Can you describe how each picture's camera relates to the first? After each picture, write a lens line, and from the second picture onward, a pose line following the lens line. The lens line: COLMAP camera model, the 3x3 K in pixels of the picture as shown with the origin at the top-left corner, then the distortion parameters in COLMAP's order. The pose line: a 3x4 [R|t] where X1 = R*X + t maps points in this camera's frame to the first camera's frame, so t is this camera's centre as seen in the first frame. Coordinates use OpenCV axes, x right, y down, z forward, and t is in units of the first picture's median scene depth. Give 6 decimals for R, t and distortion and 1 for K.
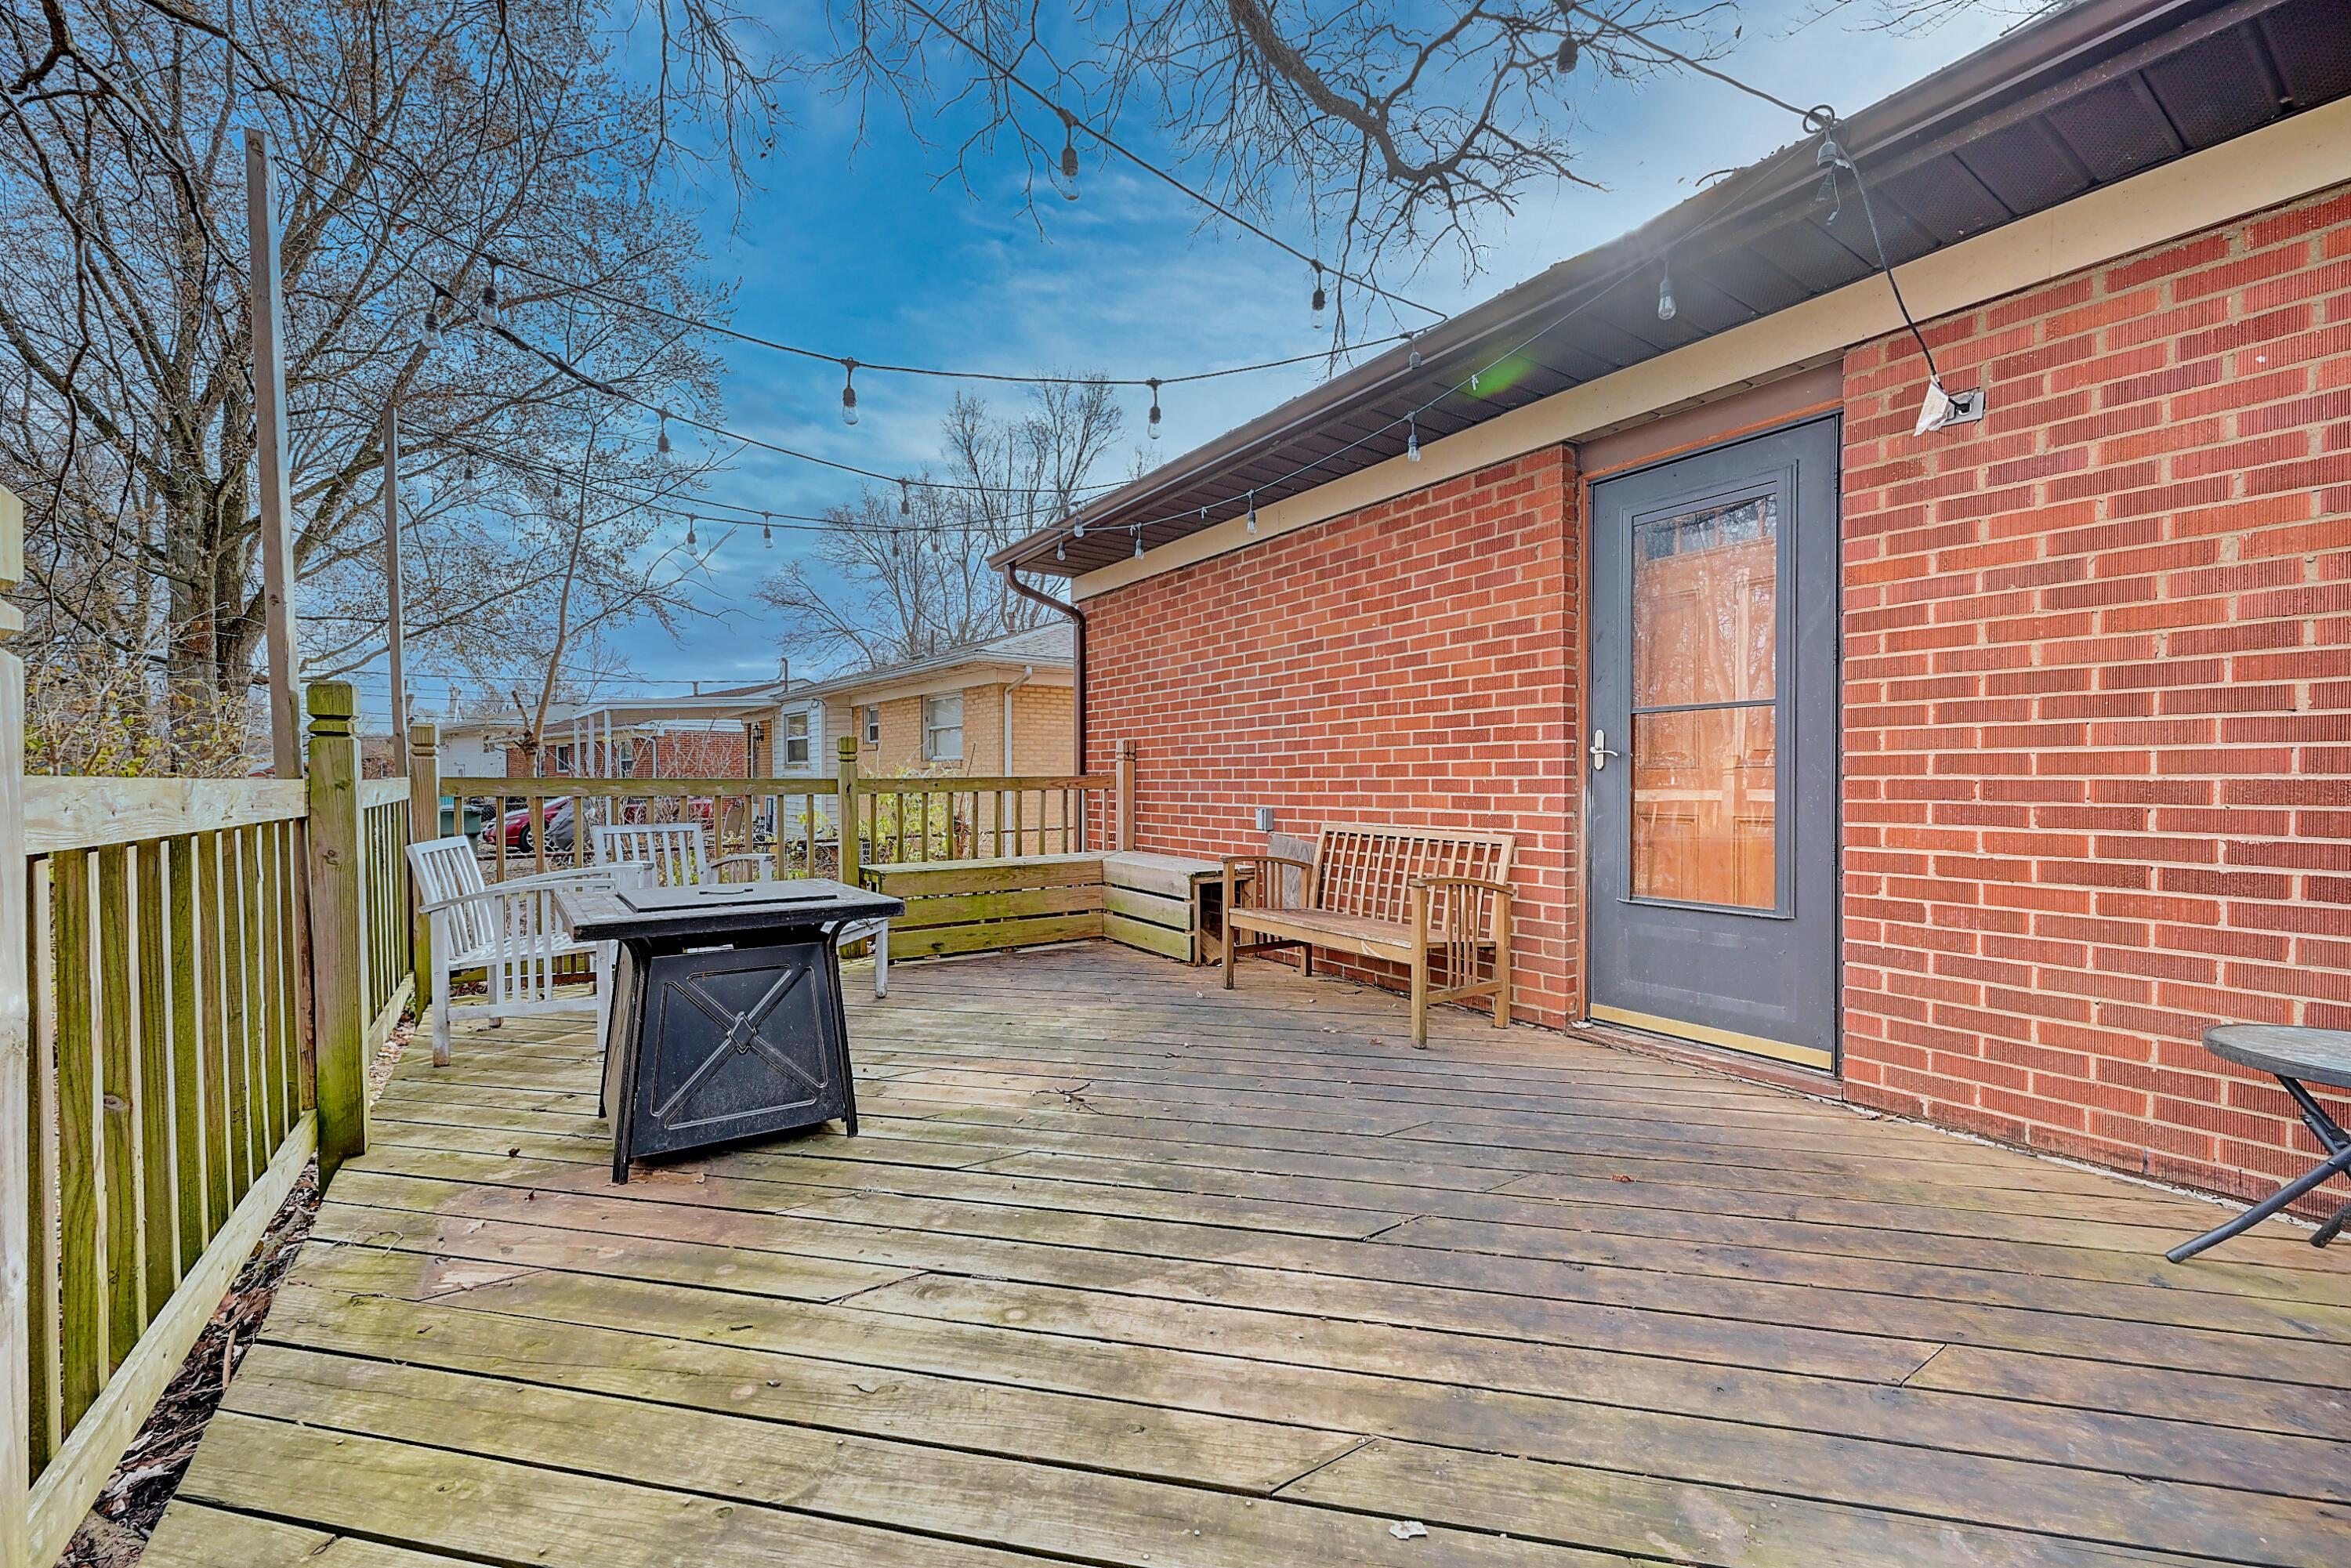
lens RADIAL K [[933.2, 0, 1170.7], [0, 933.2, 793.7], [0, 0, 1]] dist [0.003389, 0.000258]
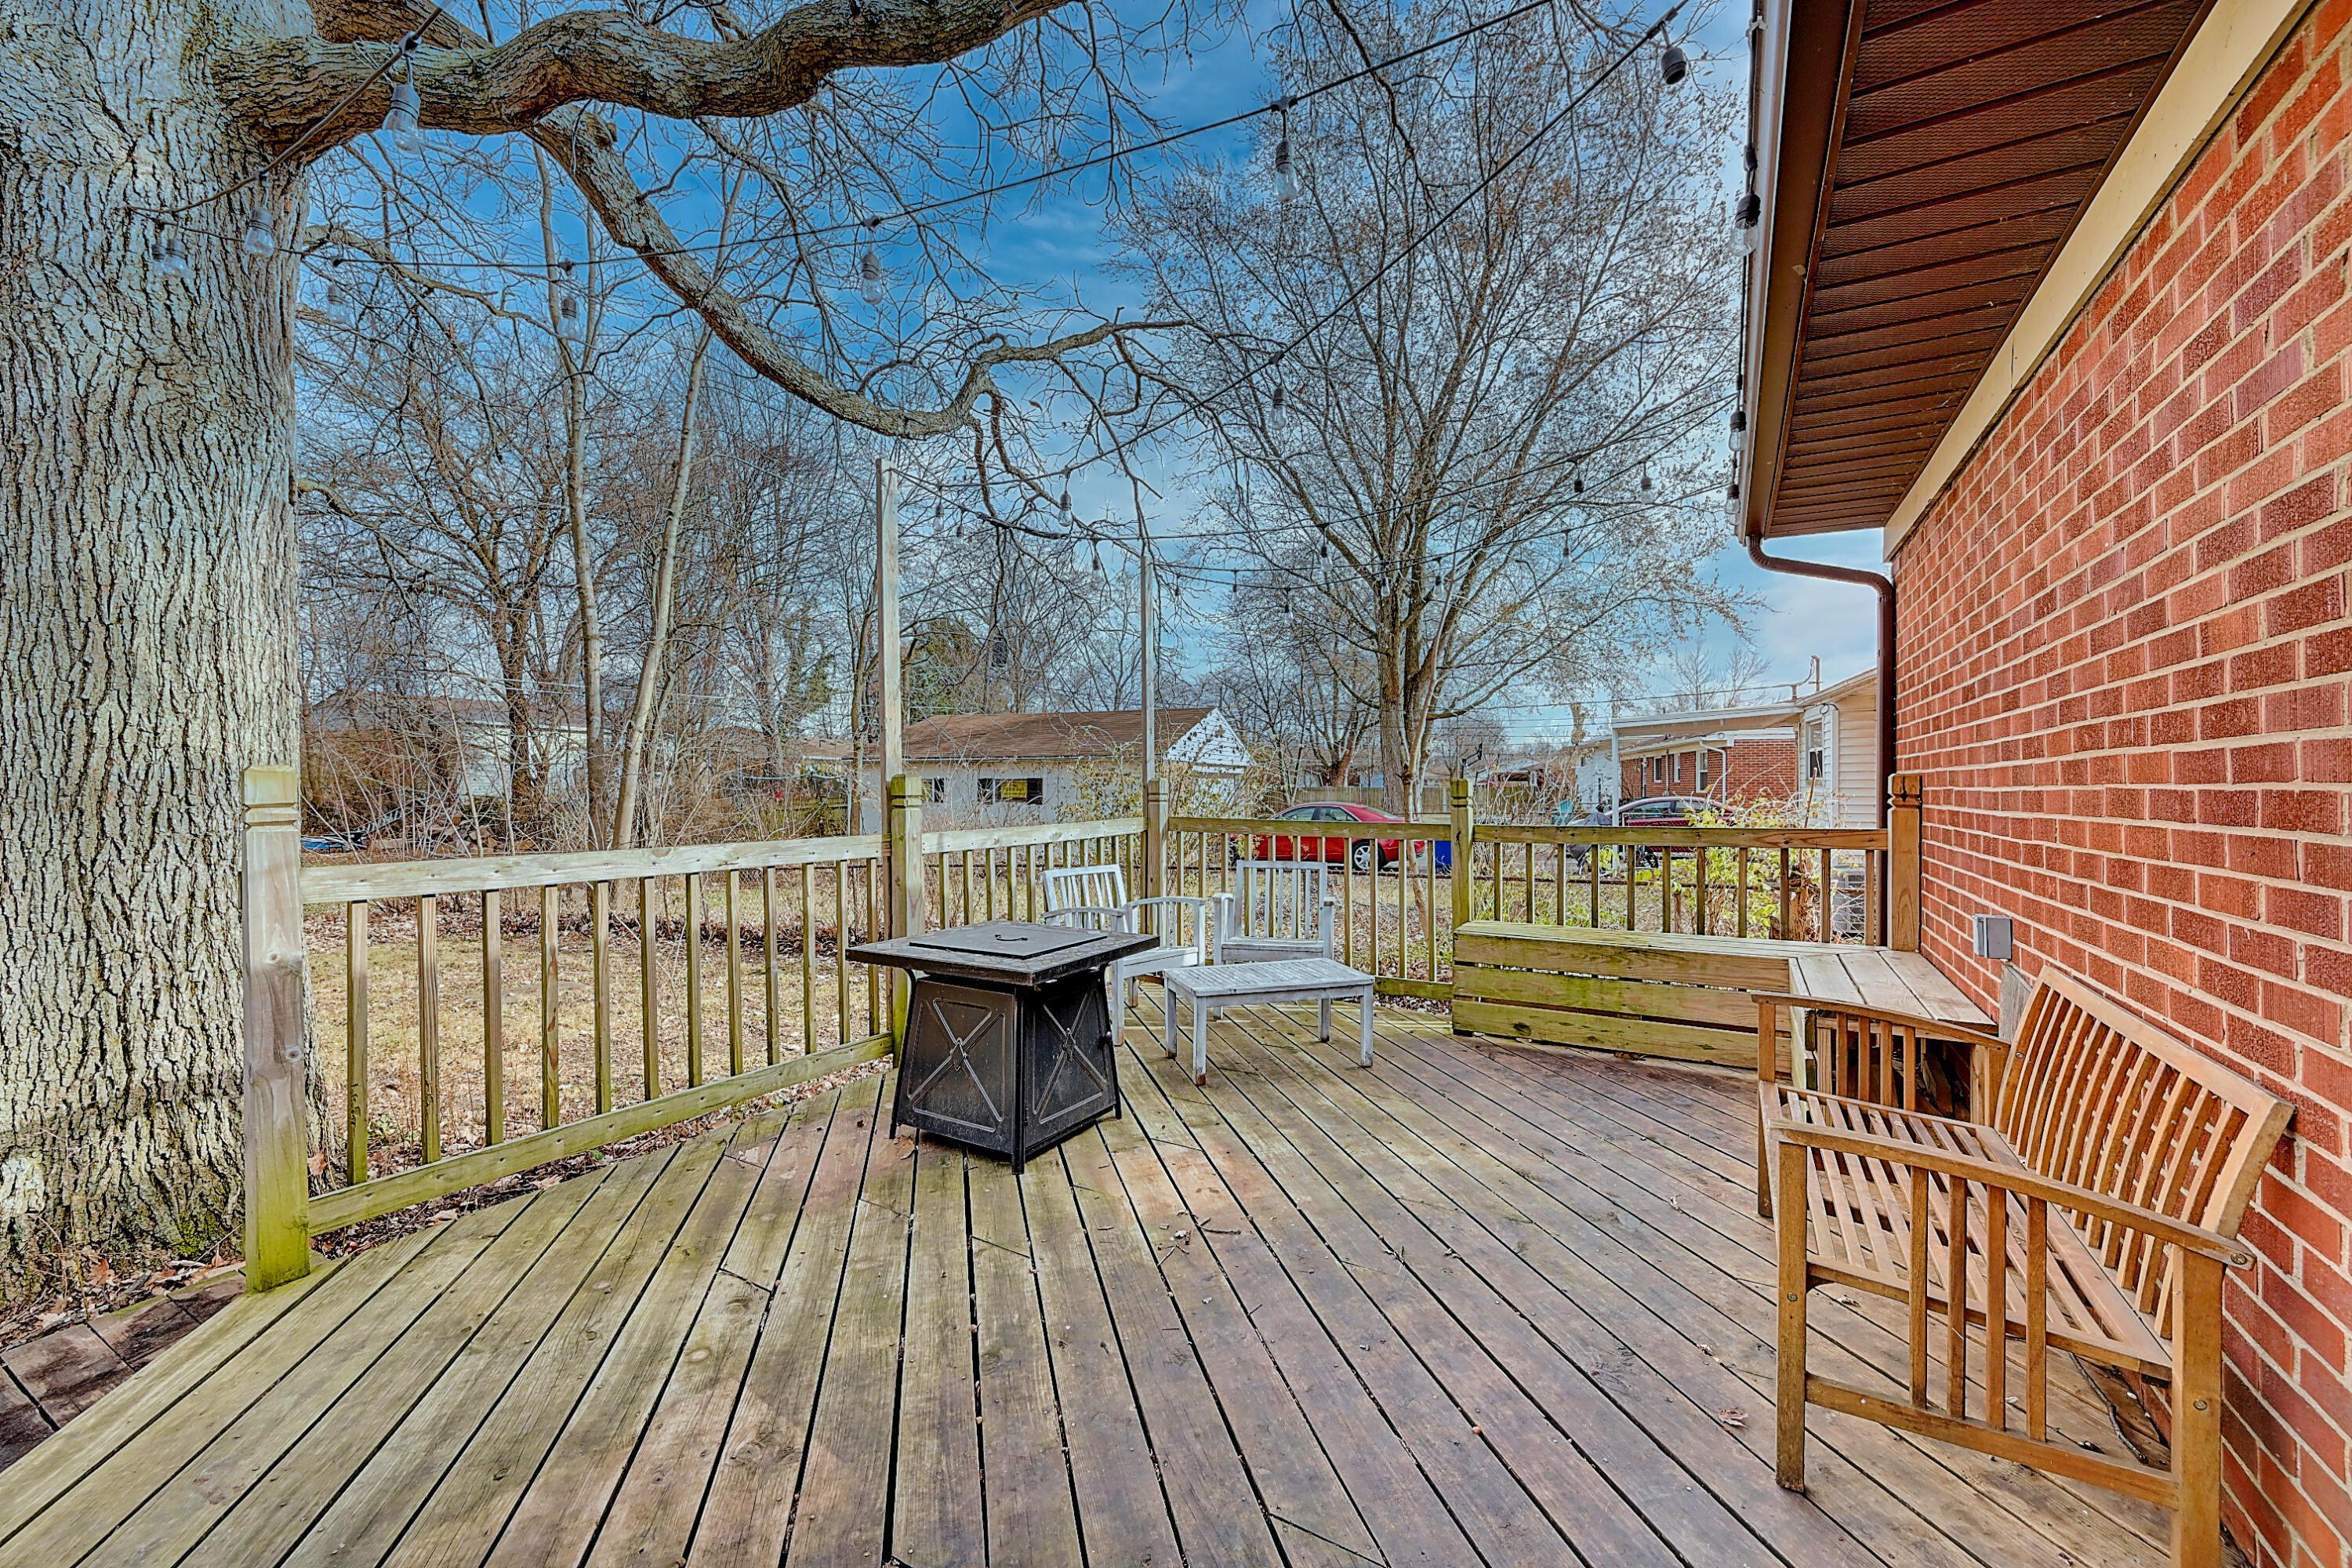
lens RADIAL K [[933.6, 0, 1174.4], [0, 933.6, 787.7], [0, 0, 1]] dist [0.003389, 0.000258]
pose [[0.424372, 0.006282, -0.905466, 0.504056], [-0.014929, 0.999889, -0.000060, -0.066167], [0.905365, 0.013543, 0.424418, 0.465733]]
